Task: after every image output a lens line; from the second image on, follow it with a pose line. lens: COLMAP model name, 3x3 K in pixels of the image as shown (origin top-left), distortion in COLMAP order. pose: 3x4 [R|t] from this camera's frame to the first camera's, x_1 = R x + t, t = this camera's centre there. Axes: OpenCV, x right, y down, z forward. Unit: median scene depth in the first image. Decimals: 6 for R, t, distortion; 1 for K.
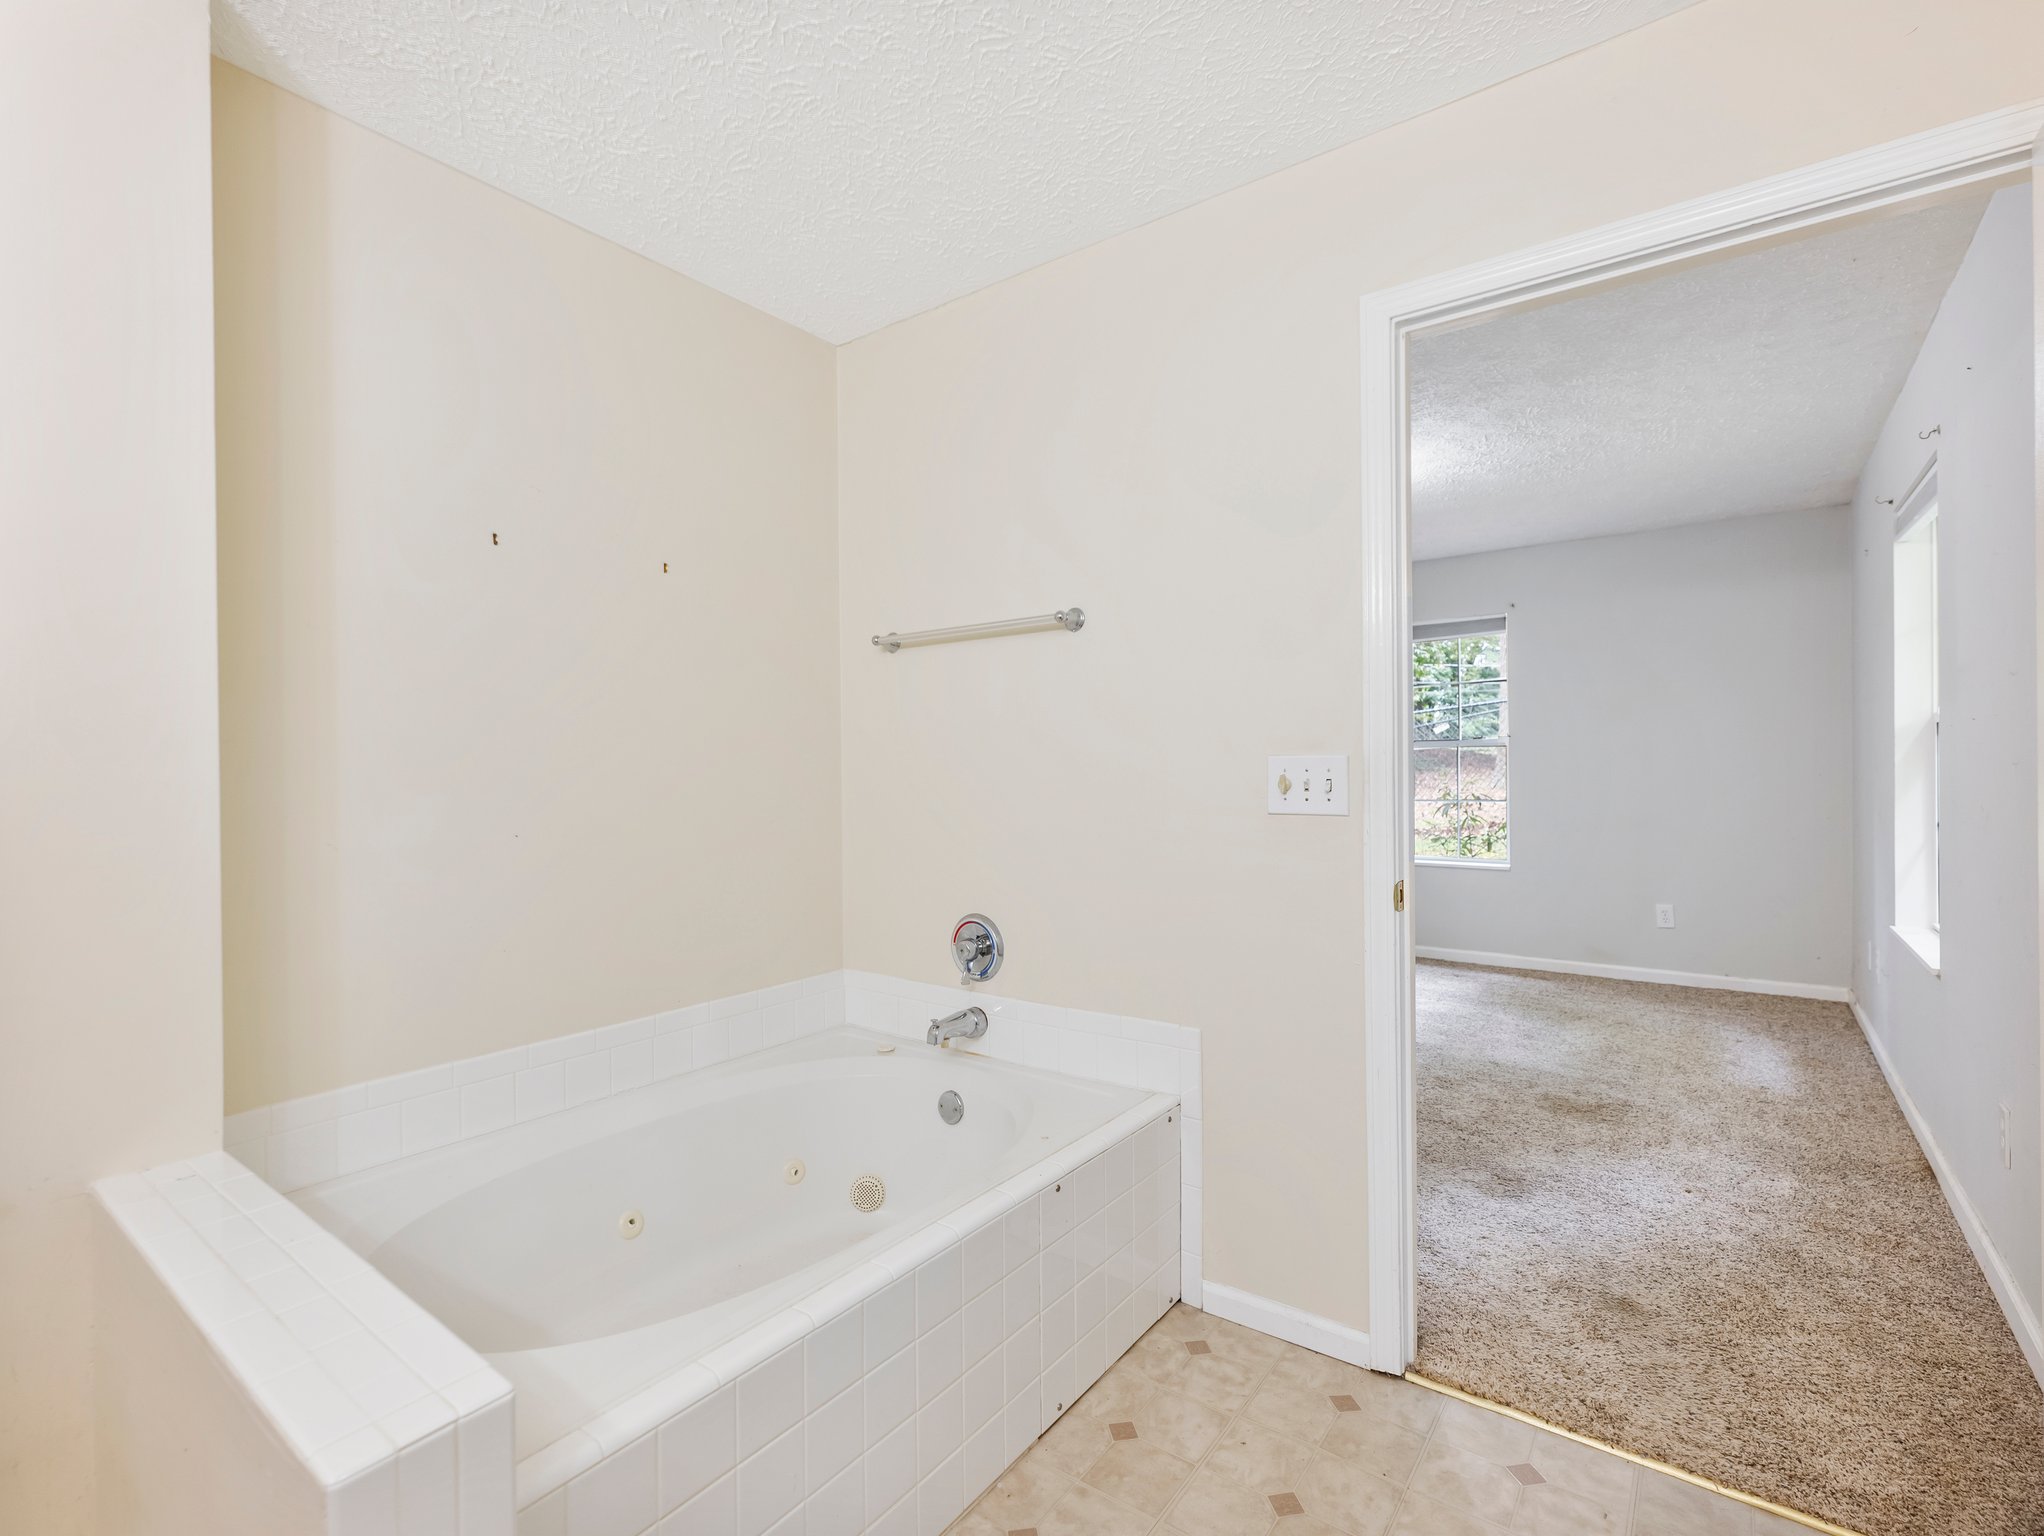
lens RADIAL K [[944.4, 0, 1022.0], [0, 944.4, 768.0], [0, 0, 1]] dist [-0.000205, 0.000089]
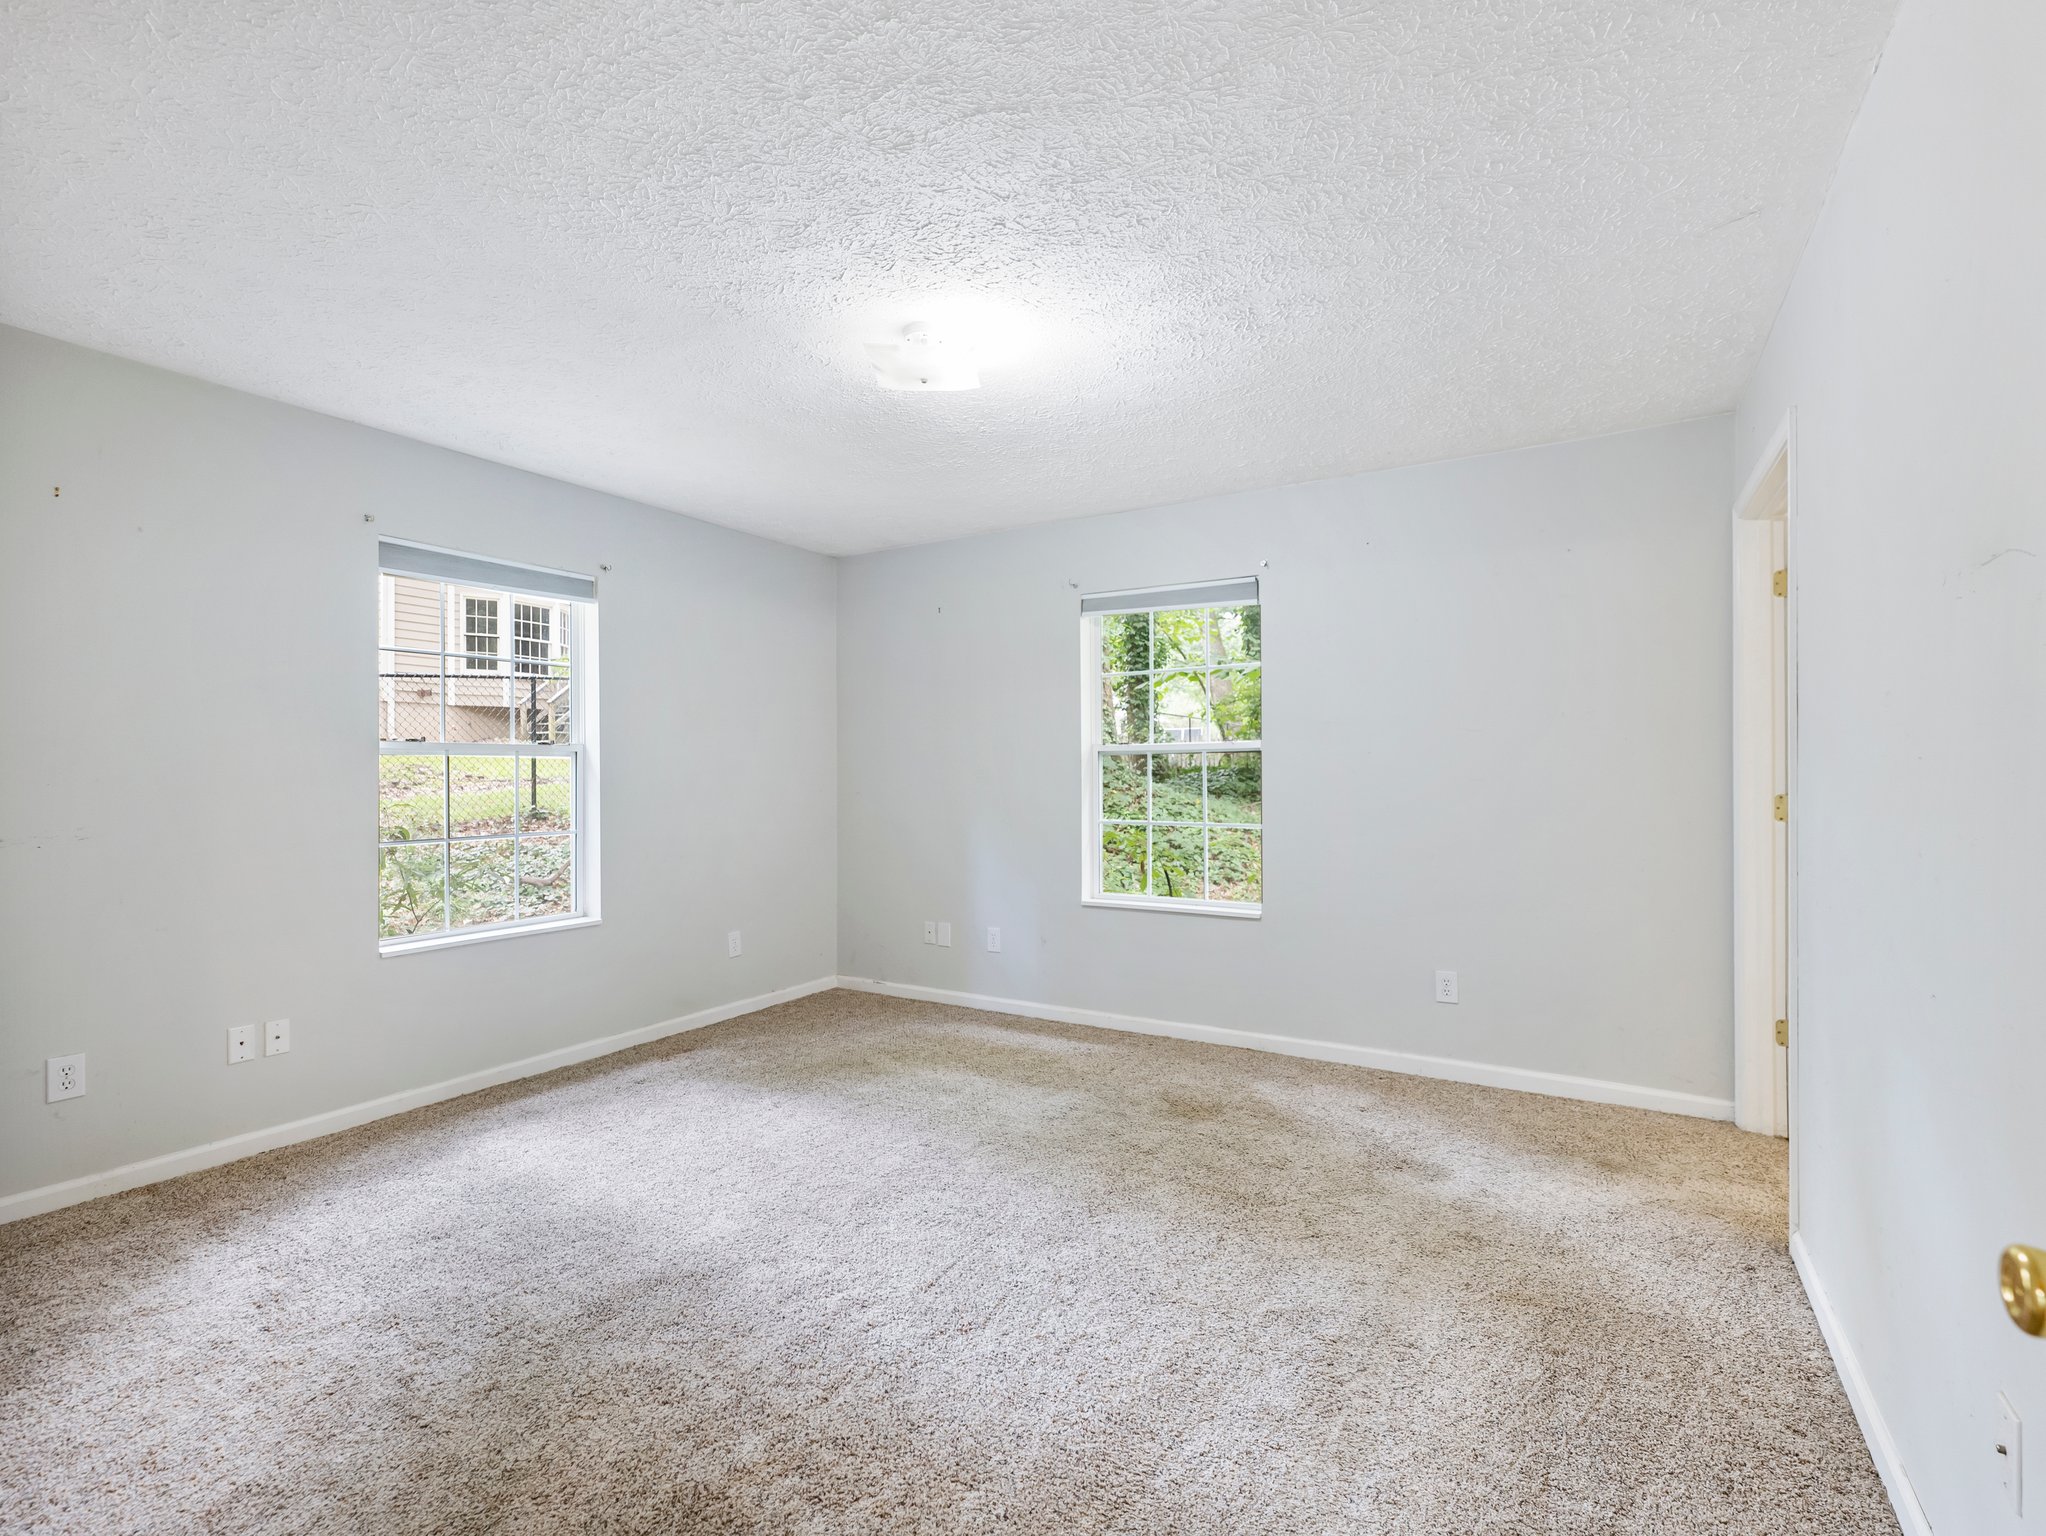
lens RADIAL K [[945.3, 0, 1023.0], [0, 945.3, 768.0], [0, 0, 1]] dist [-0.000205, 0.000089]
pose [[-0.090275, 0.014405, 0.995813, -0.477612], [0.005850, 0.999886, -0.013934, -0.003758], [-0.995900, 0.004568, -0.090349, 1.402314]]
